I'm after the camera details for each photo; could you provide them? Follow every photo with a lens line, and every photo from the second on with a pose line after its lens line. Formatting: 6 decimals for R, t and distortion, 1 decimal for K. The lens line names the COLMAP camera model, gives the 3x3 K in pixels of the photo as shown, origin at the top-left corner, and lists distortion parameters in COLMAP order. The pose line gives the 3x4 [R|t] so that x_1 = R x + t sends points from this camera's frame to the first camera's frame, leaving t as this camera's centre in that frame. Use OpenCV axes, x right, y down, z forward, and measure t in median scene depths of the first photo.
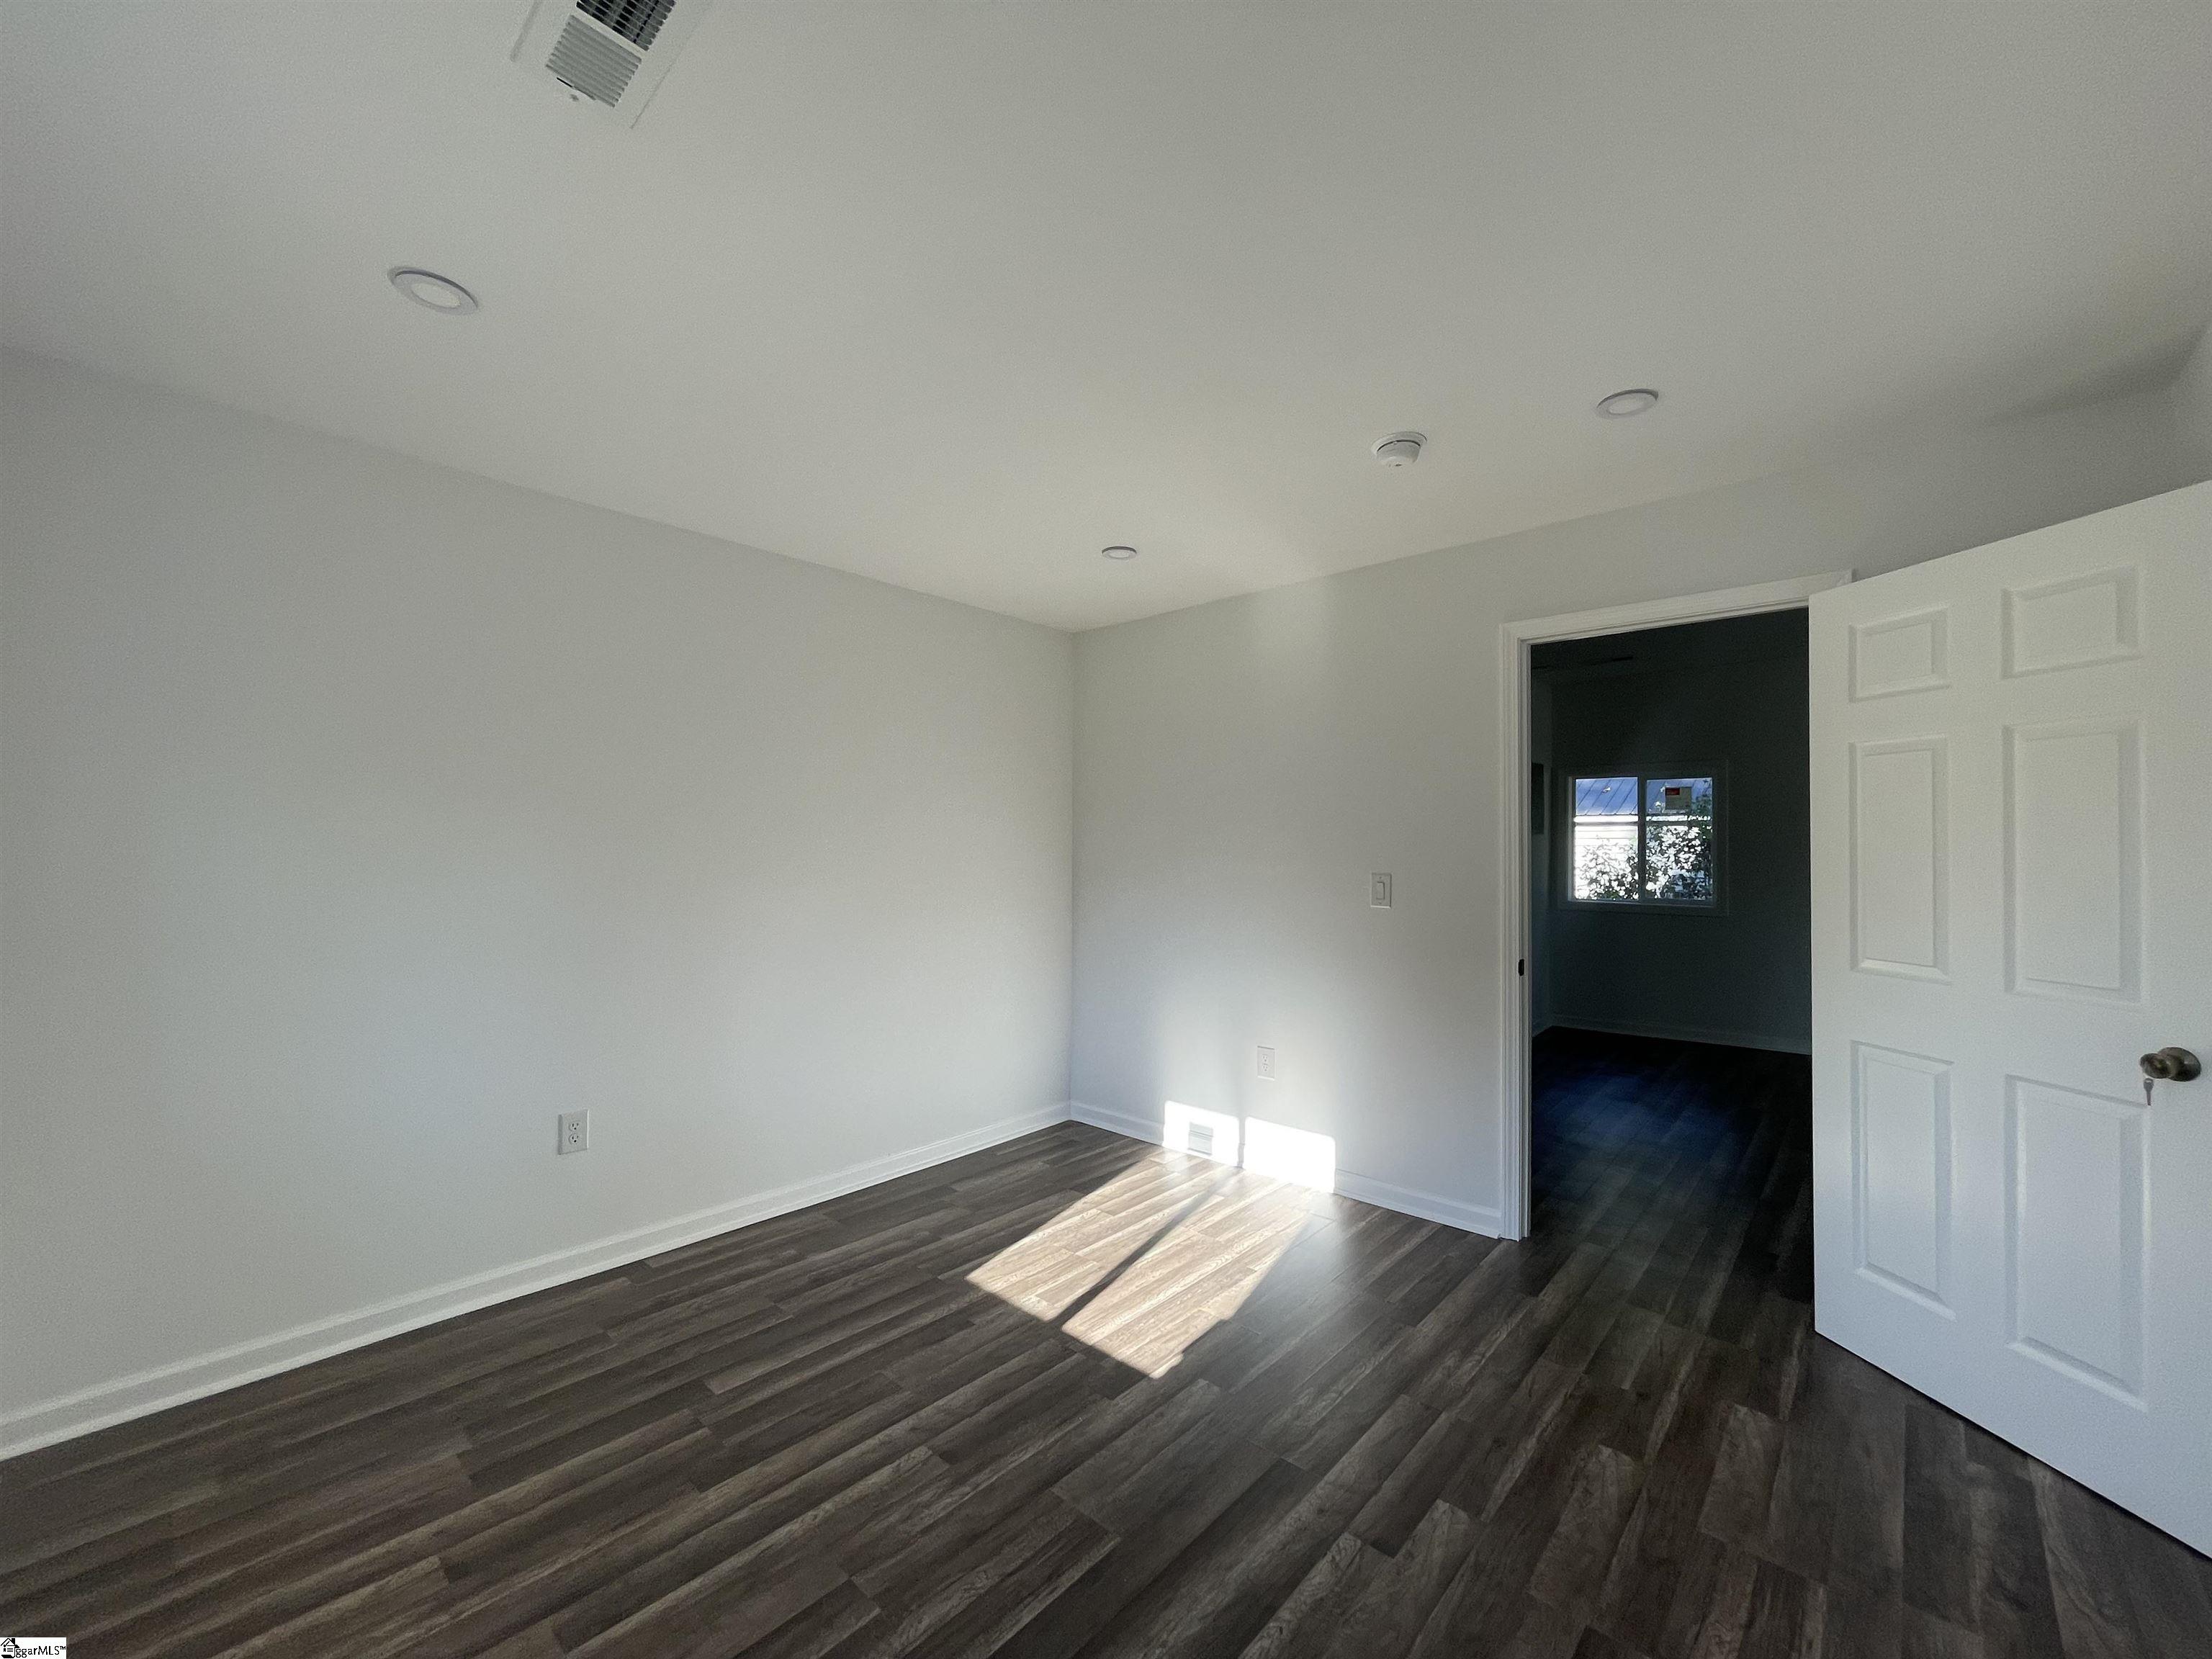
lens RADIAL K [[903.7, 0, 1107.1], [0, 903.7, 831.4], [0, 0, 1]] dist [-0.003655, 0.001474]
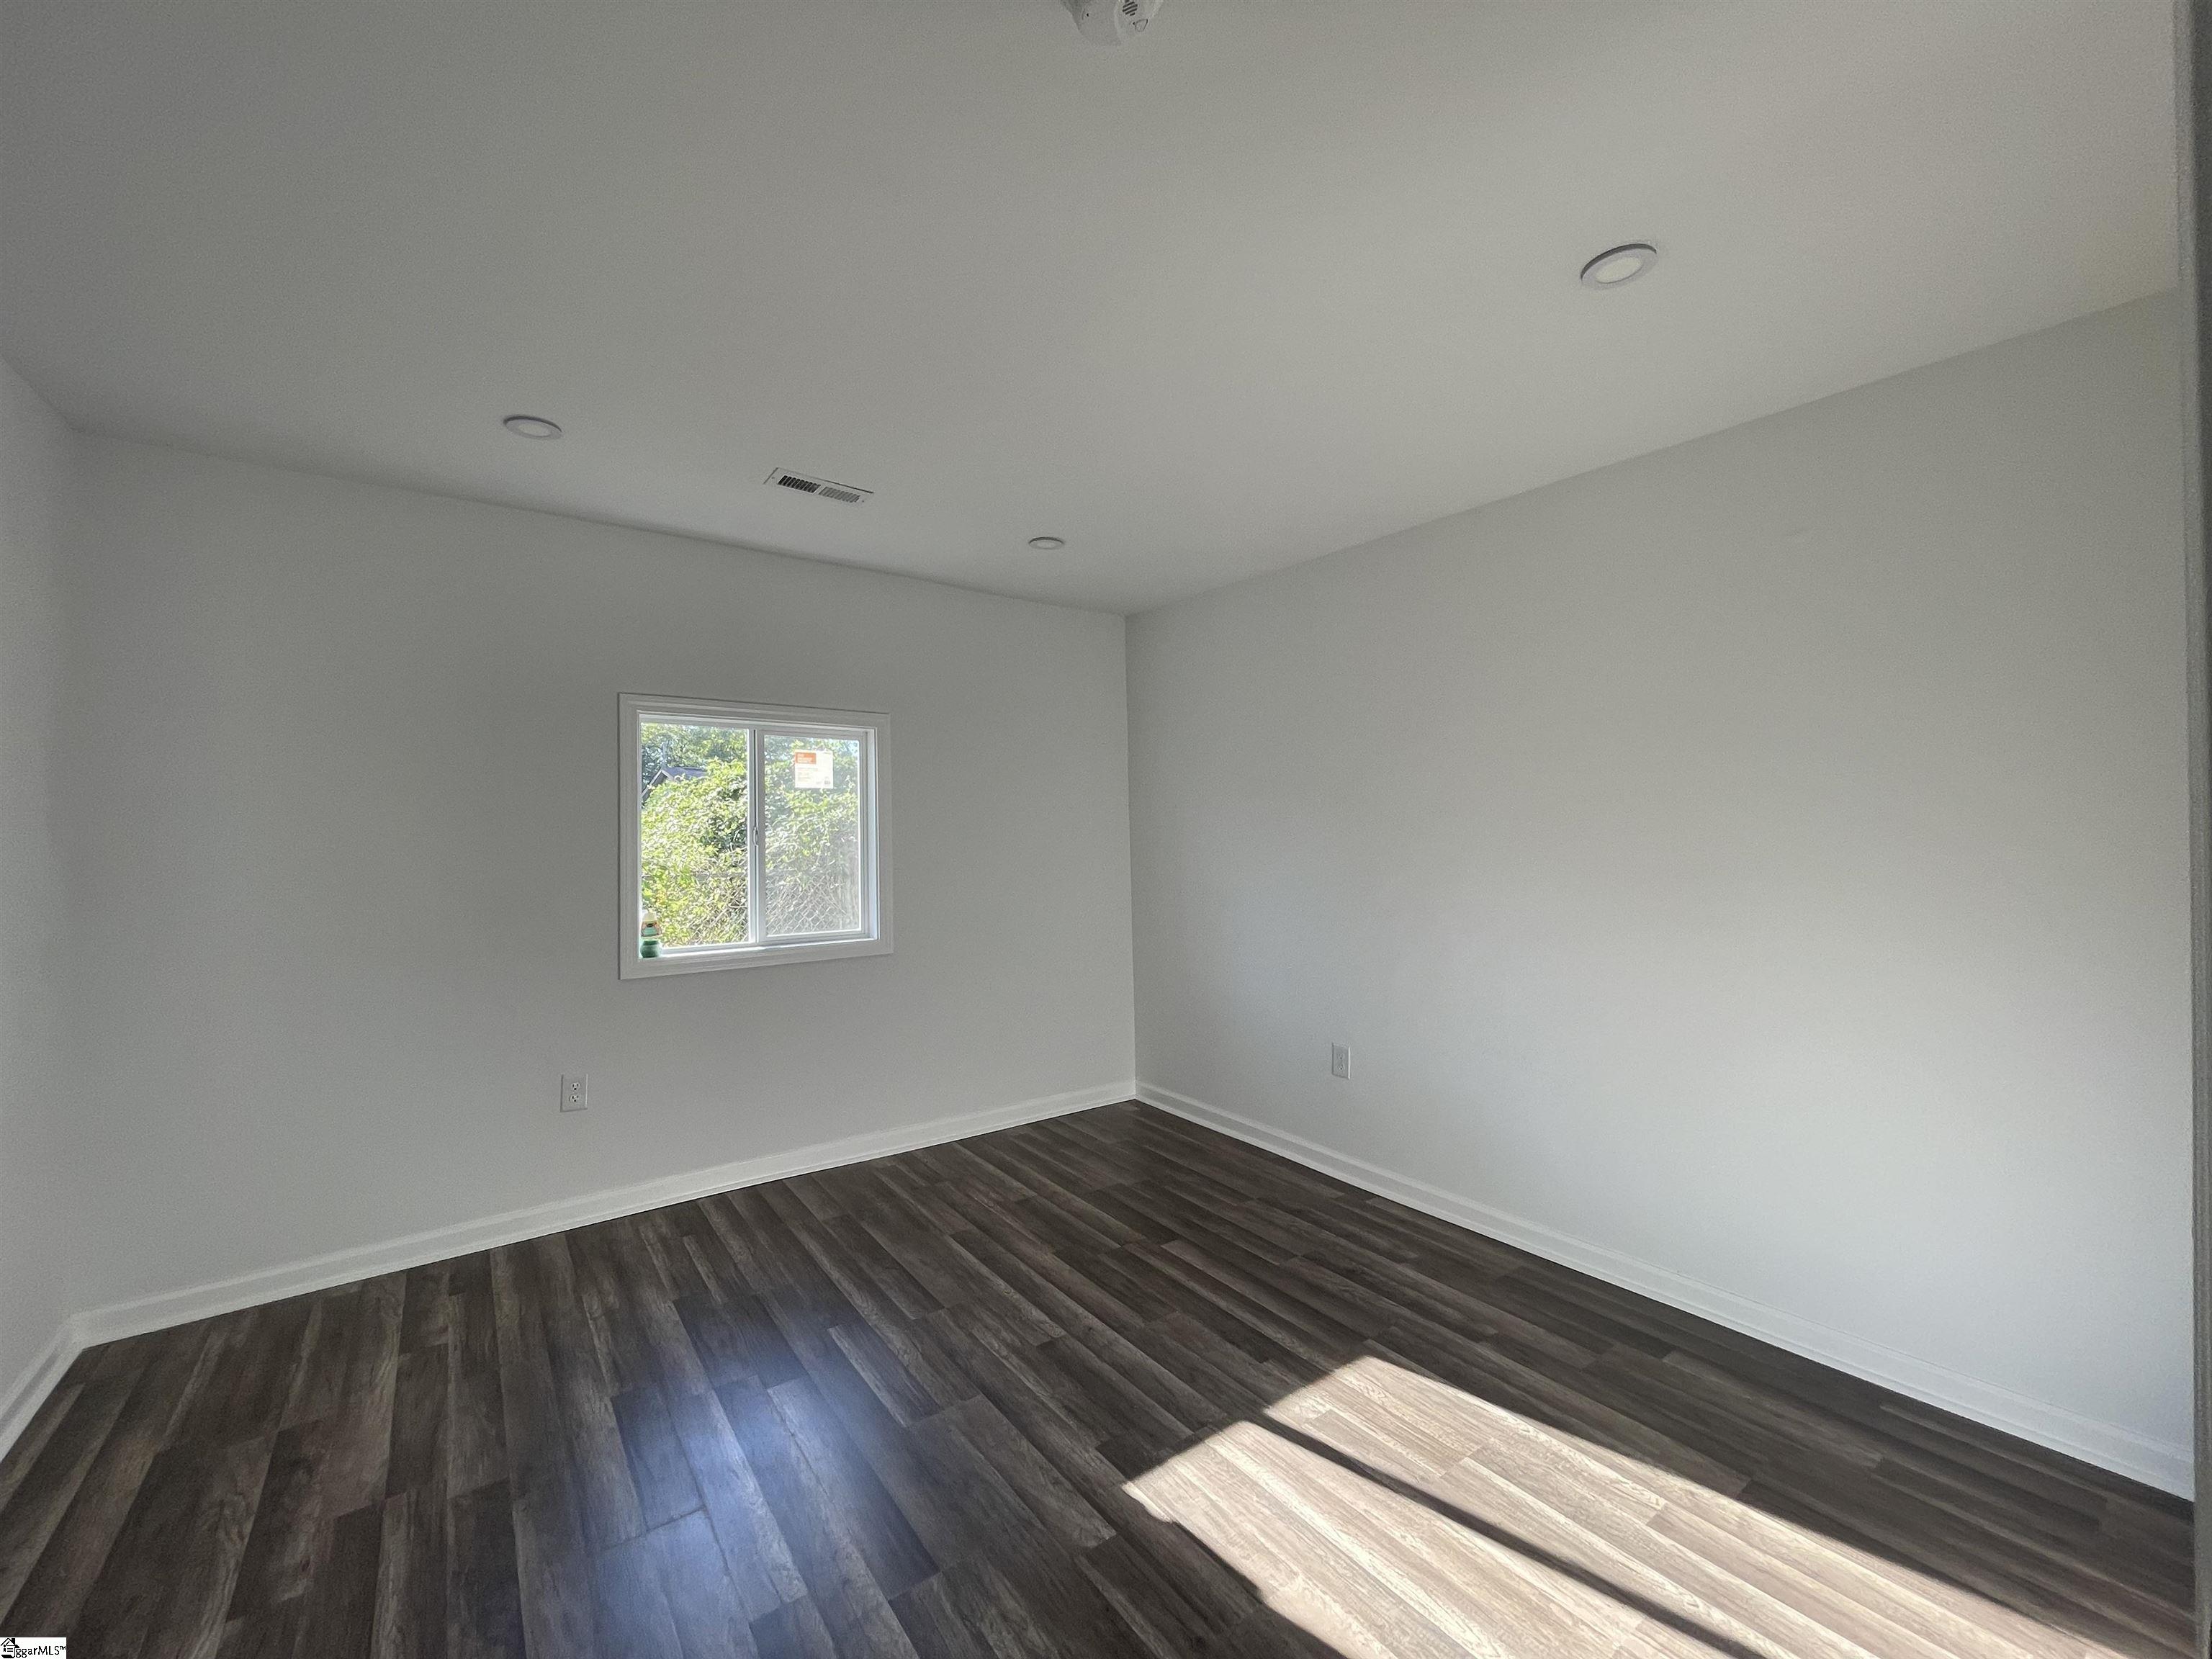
lens RADIAL K [[903.7, 0, 1103.8], [0, 903.7, 824.5], [0, 0, 1]] dist [-0.003655, 0.001474]
pose [[-0.209279, -0.016334, -0.977719, 0.753690], [0.020814, 0.999560, -0.021154, 0.032993], [0.977634, -0.024777, -0.208847, 1.037182]]
